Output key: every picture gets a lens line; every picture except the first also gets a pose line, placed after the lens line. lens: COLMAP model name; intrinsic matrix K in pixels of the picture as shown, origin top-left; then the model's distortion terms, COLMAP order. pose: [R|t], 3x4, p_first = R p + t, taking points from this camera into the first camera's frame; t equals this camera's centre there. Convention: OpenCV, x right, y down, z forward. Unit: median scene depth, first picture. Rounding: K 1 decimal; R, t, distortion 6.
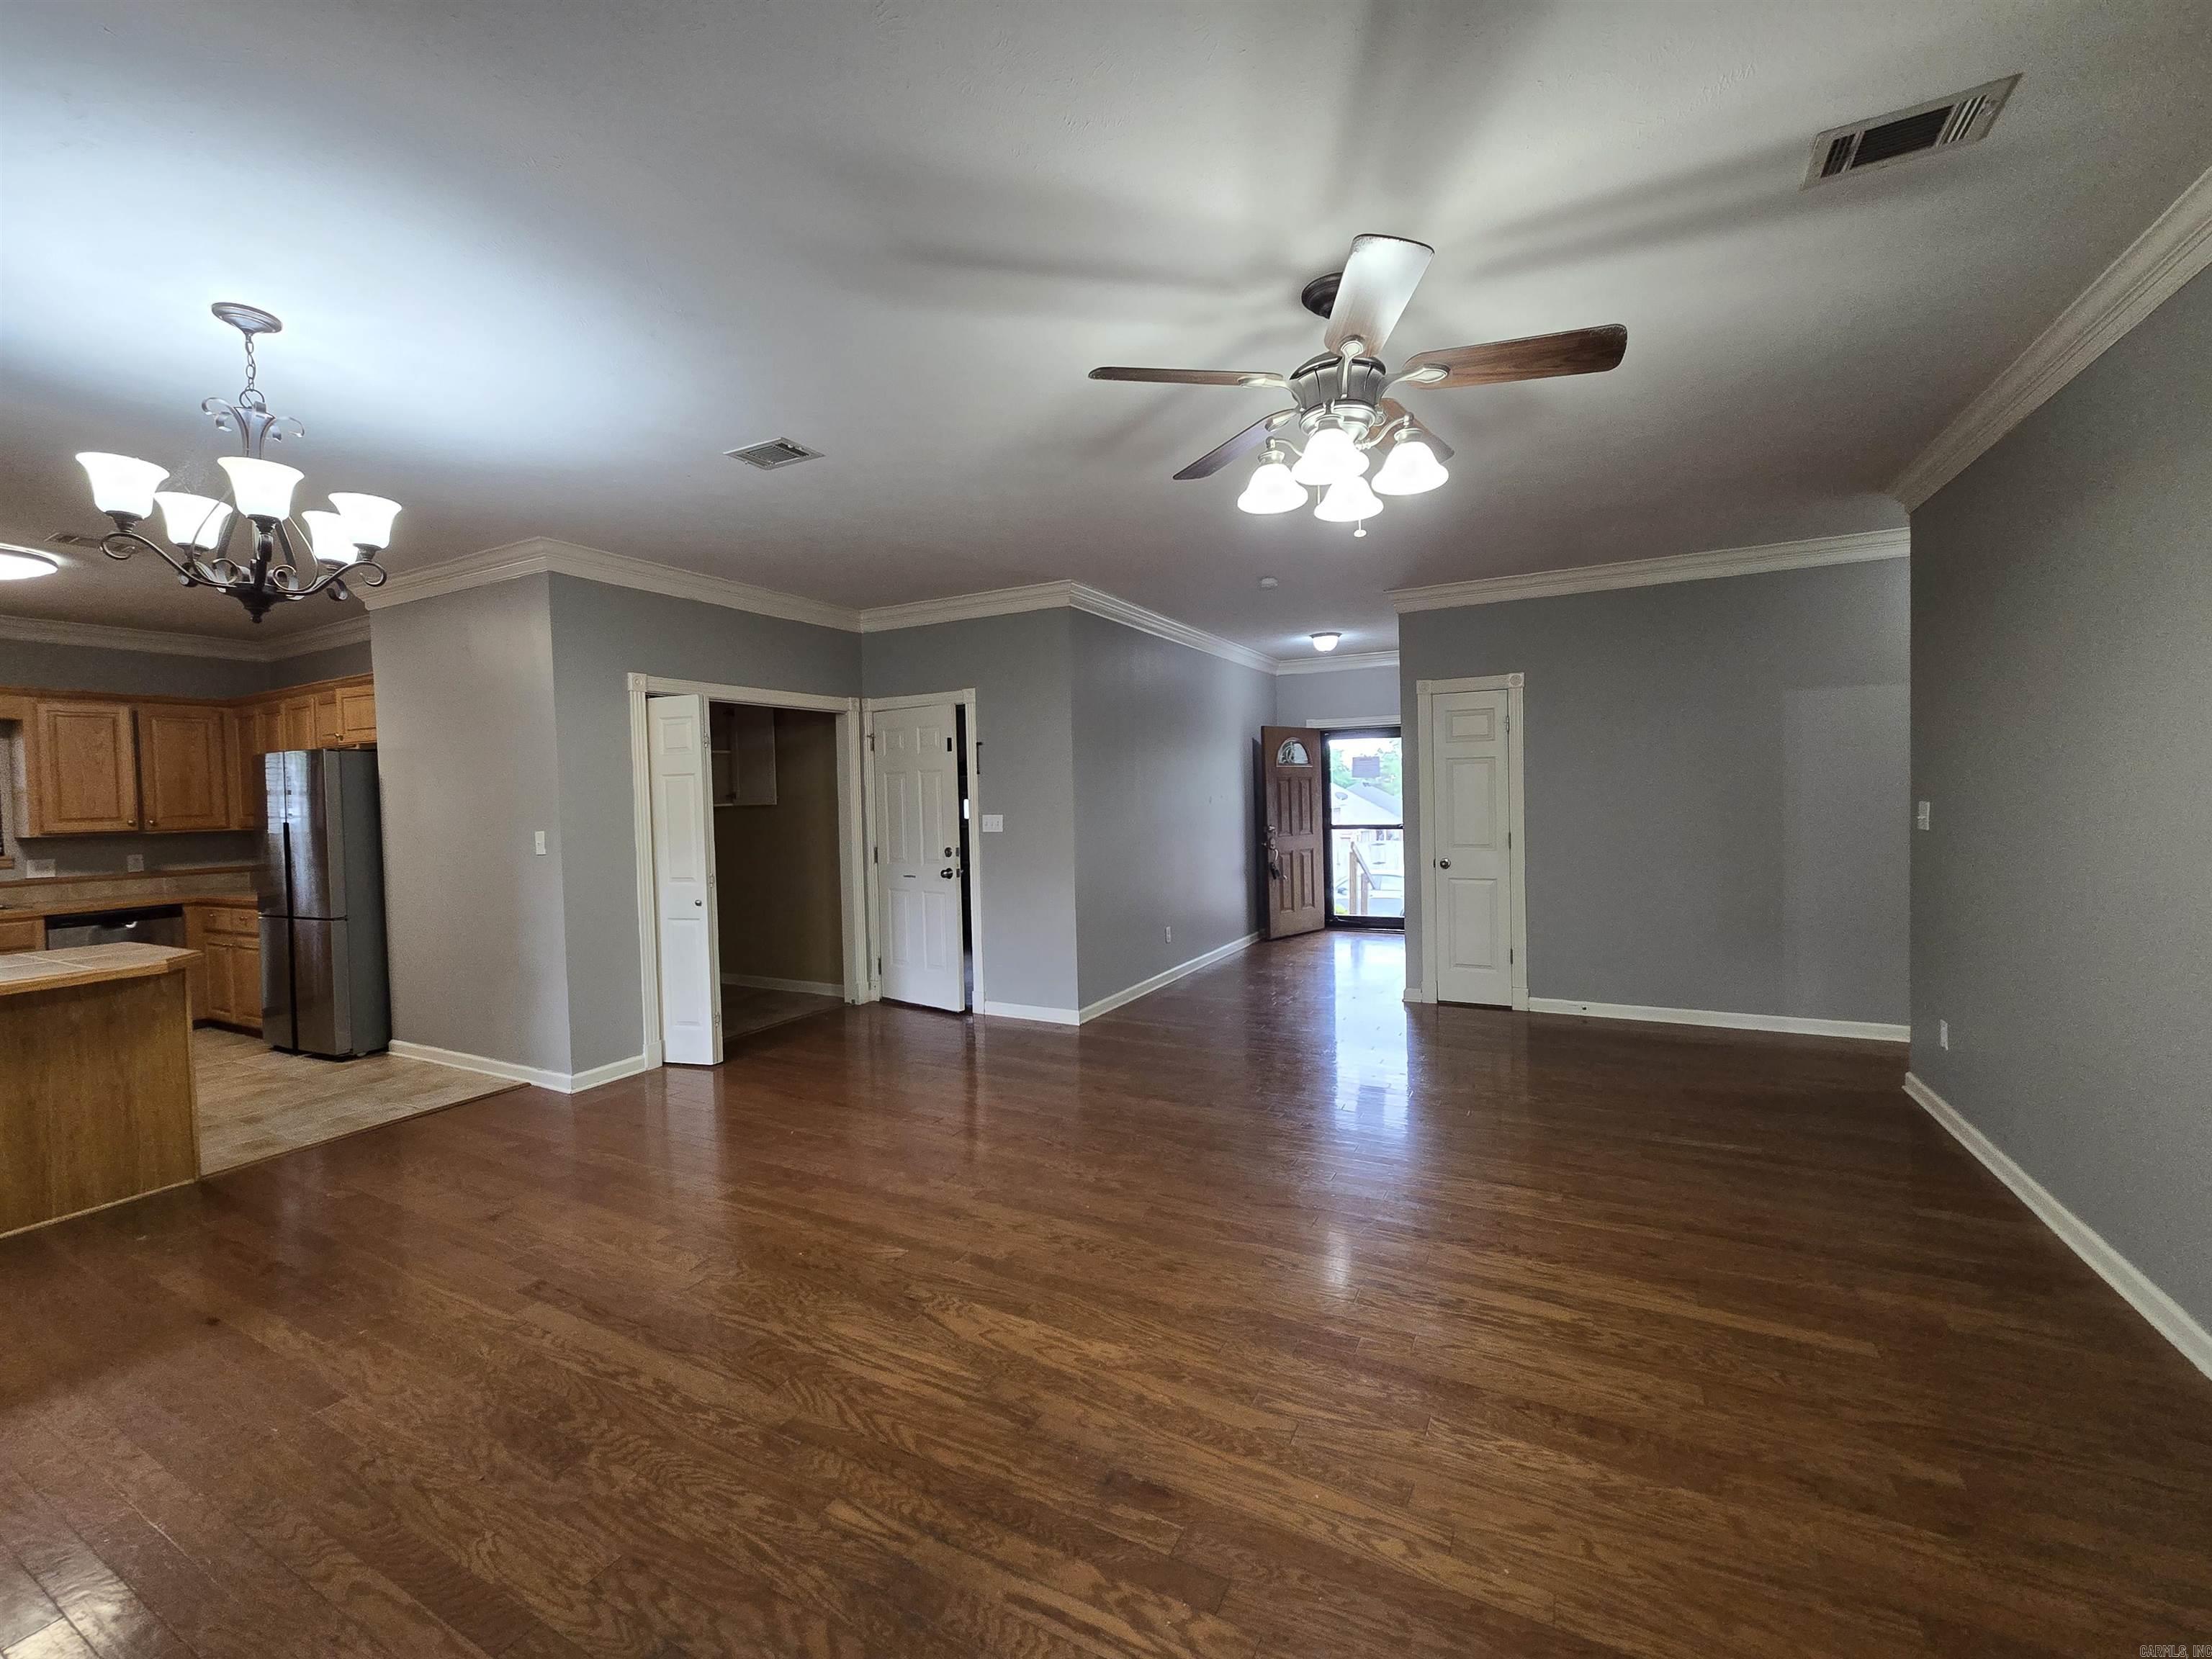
lens RADIAL K [[906.4, 0, 1117.3], [0, 906.4, 815.2], [0, 0, 1]] dist [-0.003503, 0.001168]
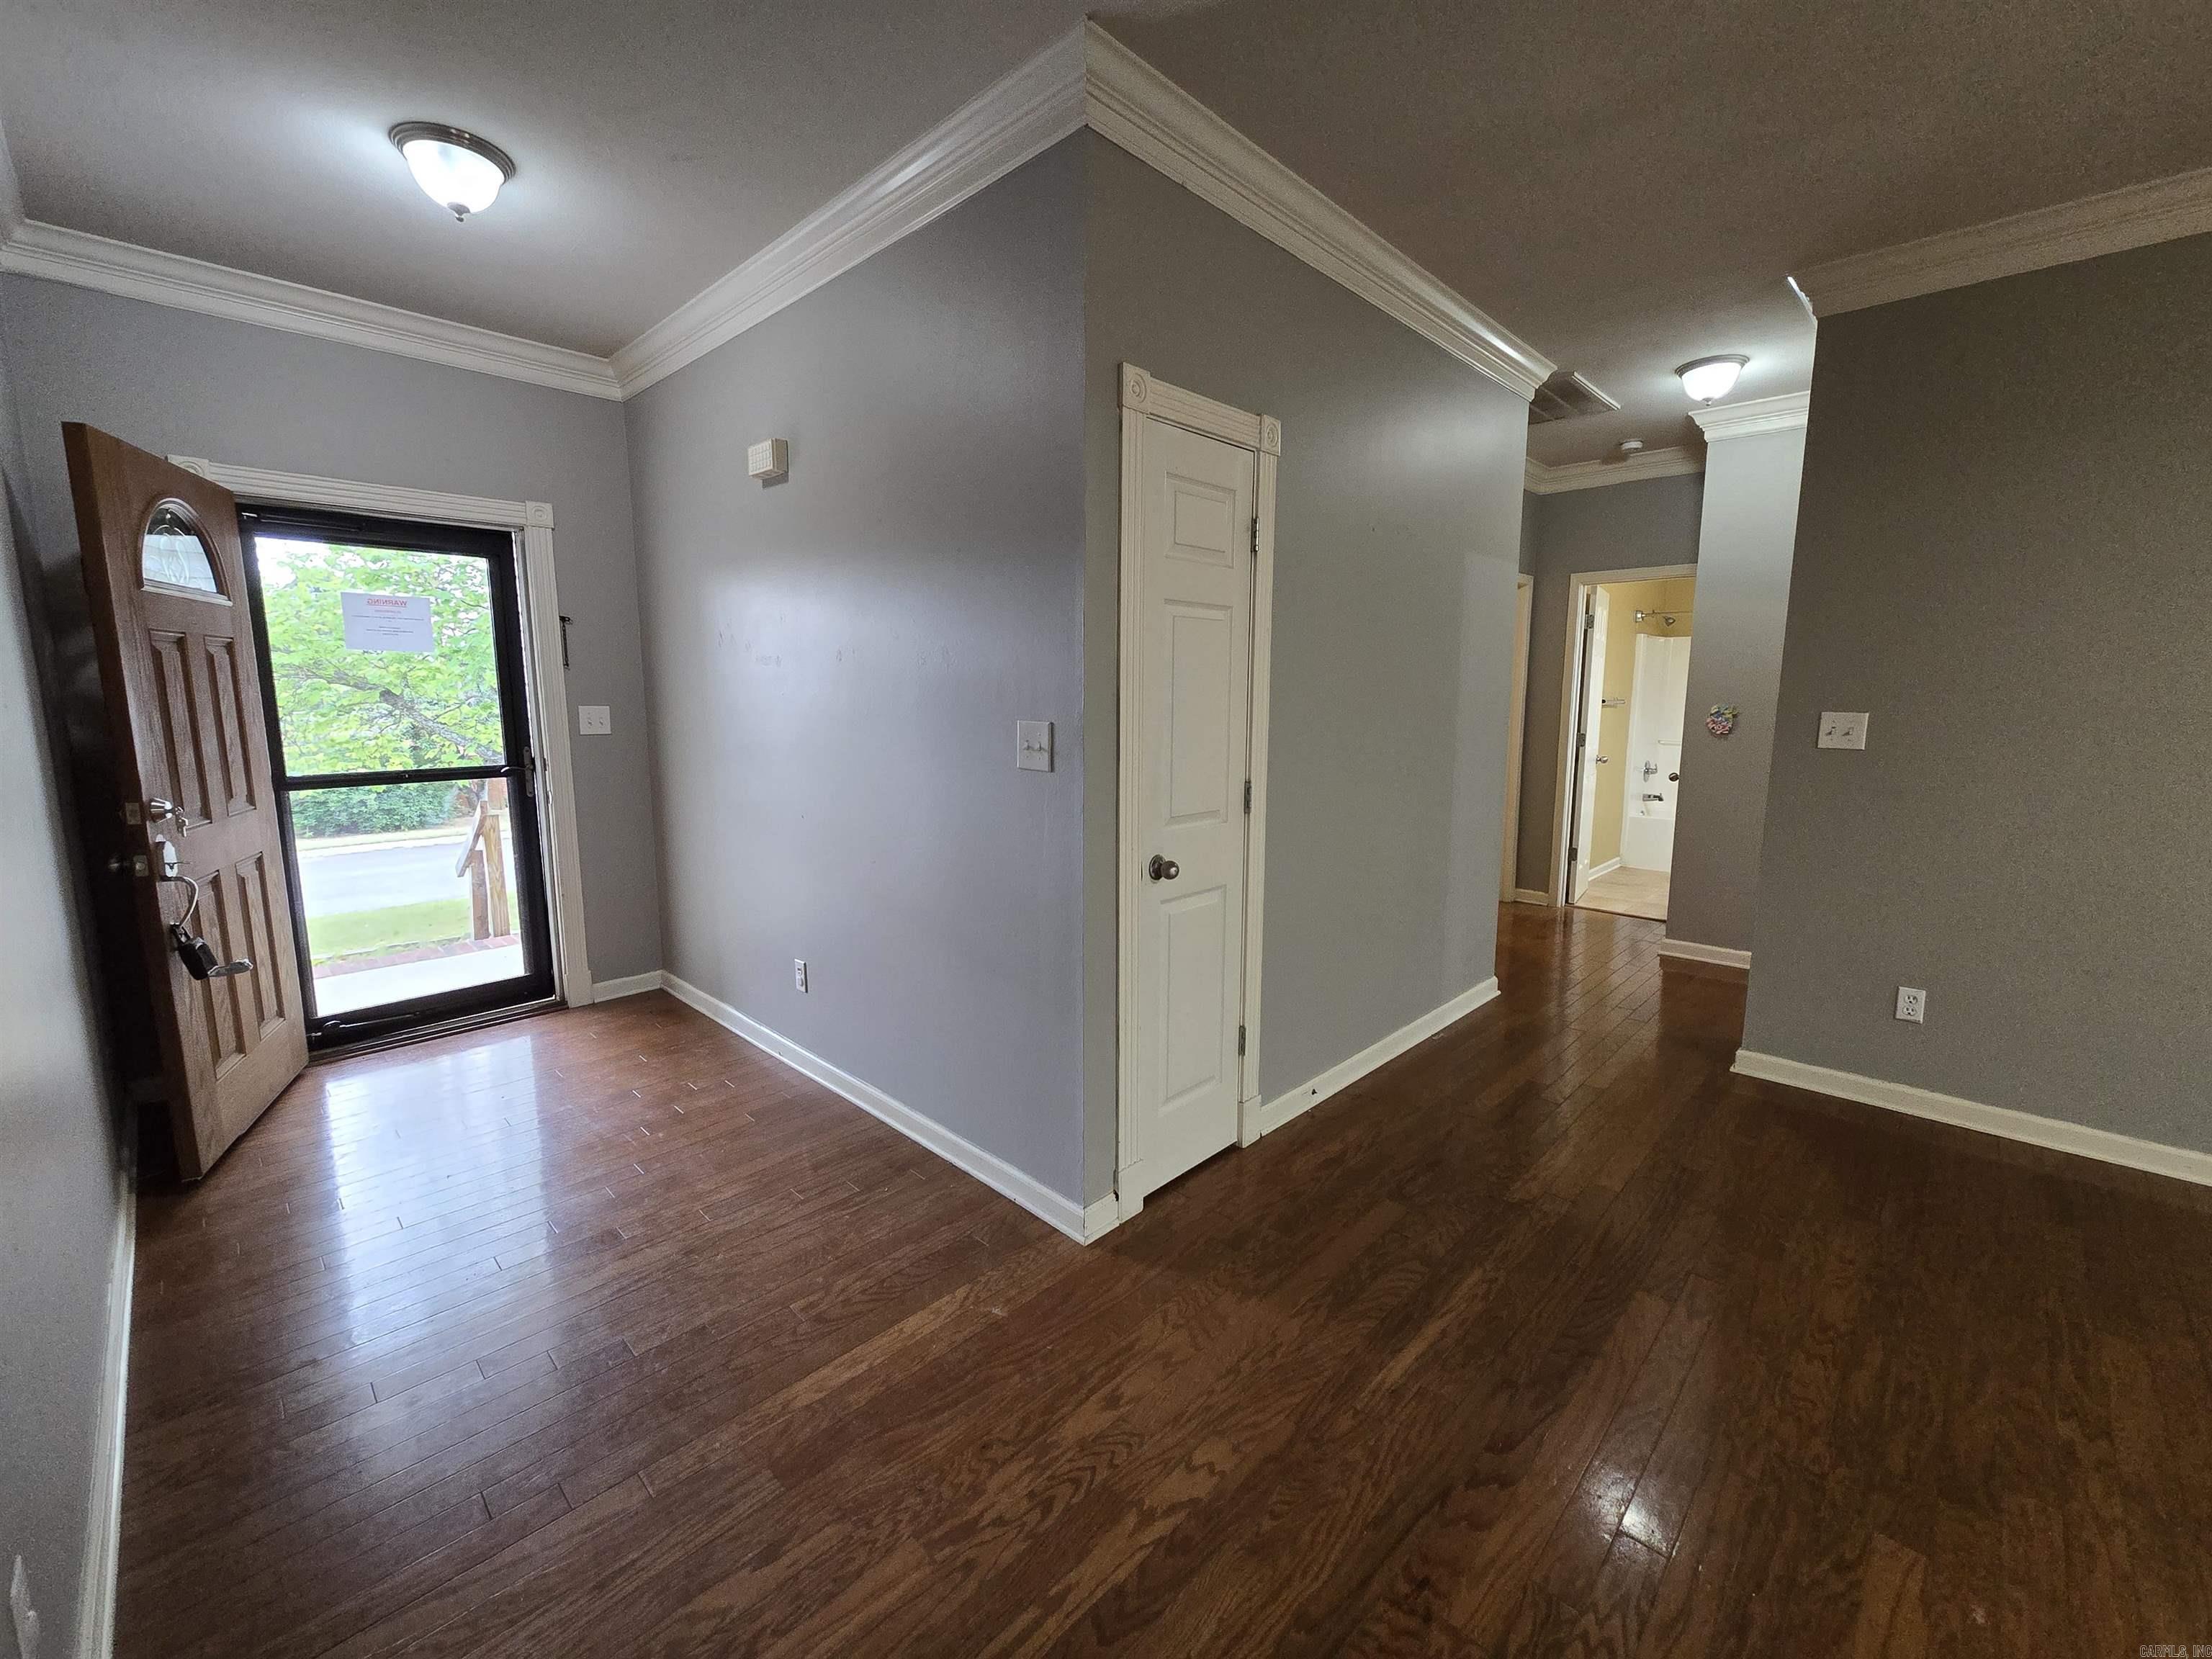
lens RADIAL K [[906.4, 0, 1114.5], [0, 906.4, 812.9], [0, 0, 1]] dist [-0.003503, 0.001168]
pose [[0.277852, -0.105038, 0.954864, -0.024990], [0.015283, 0.994362, 0.104936, -0.013190], [-0.960502, -0.014563, 0.277891, 0.946005]]
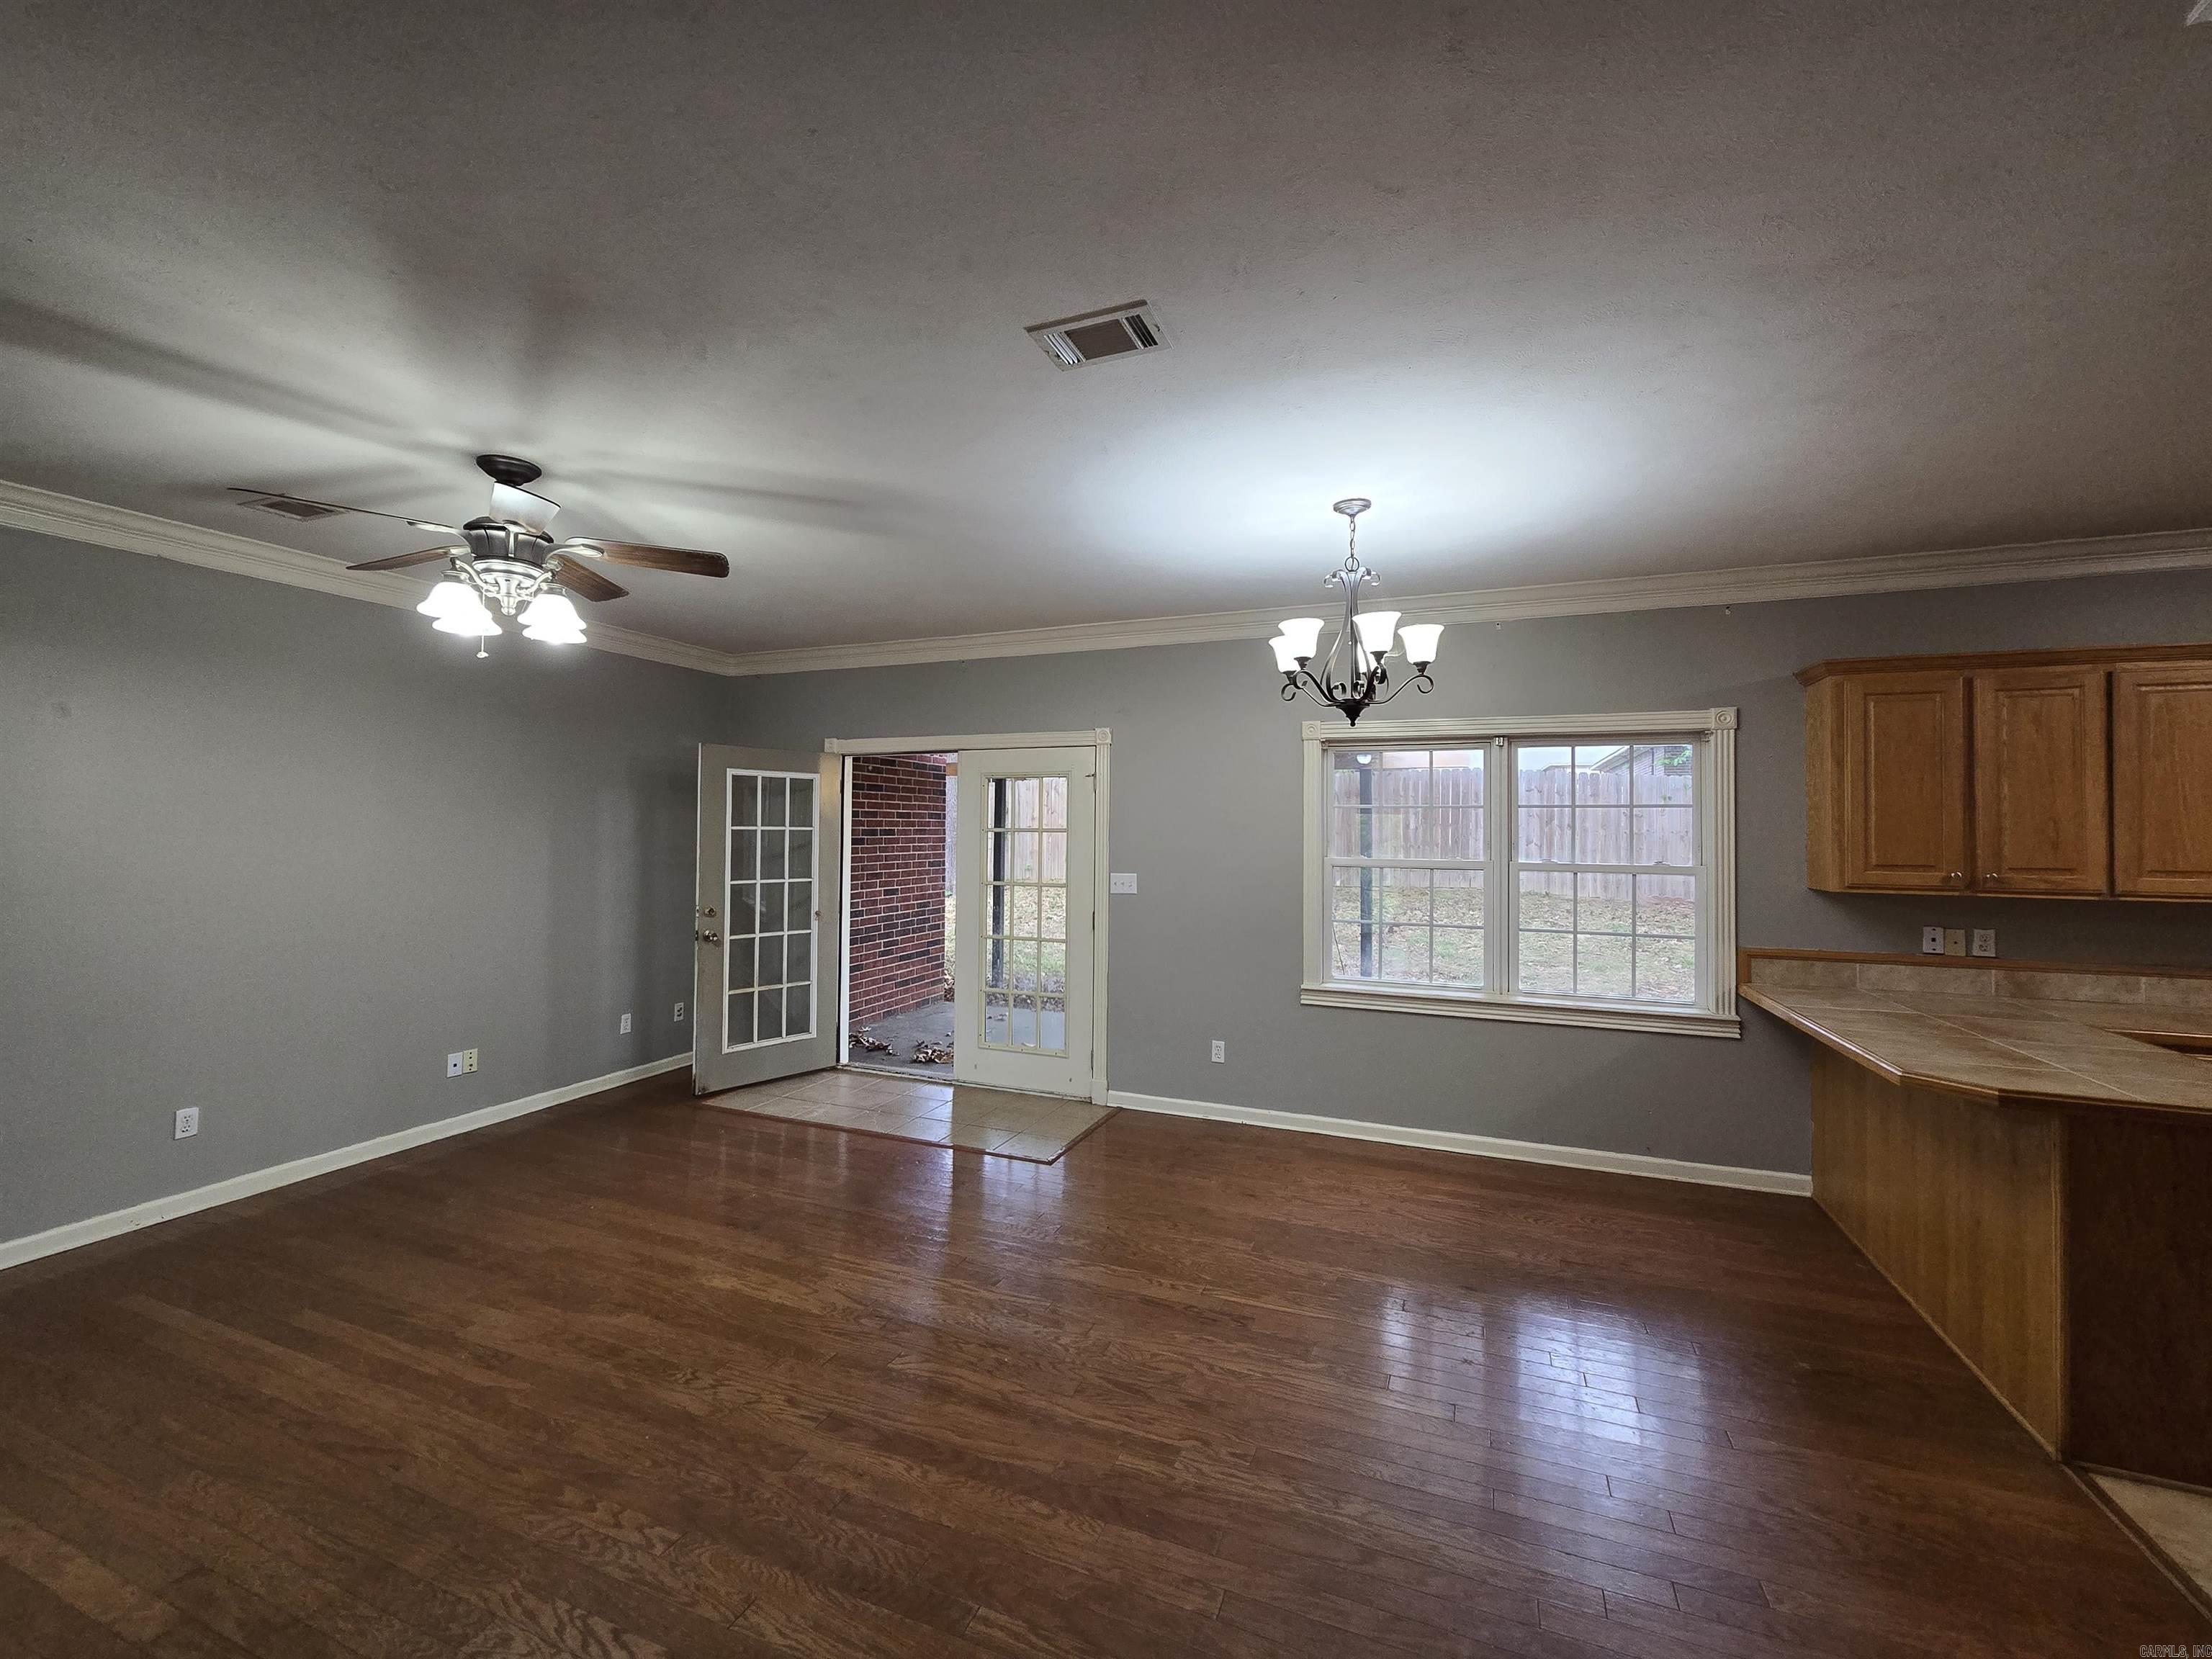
lens RADIAL K [[906.4, 0, 1112.2], [0, 906.4, 815.1], [0, 0, 1]] dist [-0.003503, 0.001168]
pose [[-0.995093, 0.015543, -0.097712, -0.187896], [0.015014, 0.999868, 0.006153, -0.038789], [0.097795, 0.004656, -0.995196, 0.964453]]
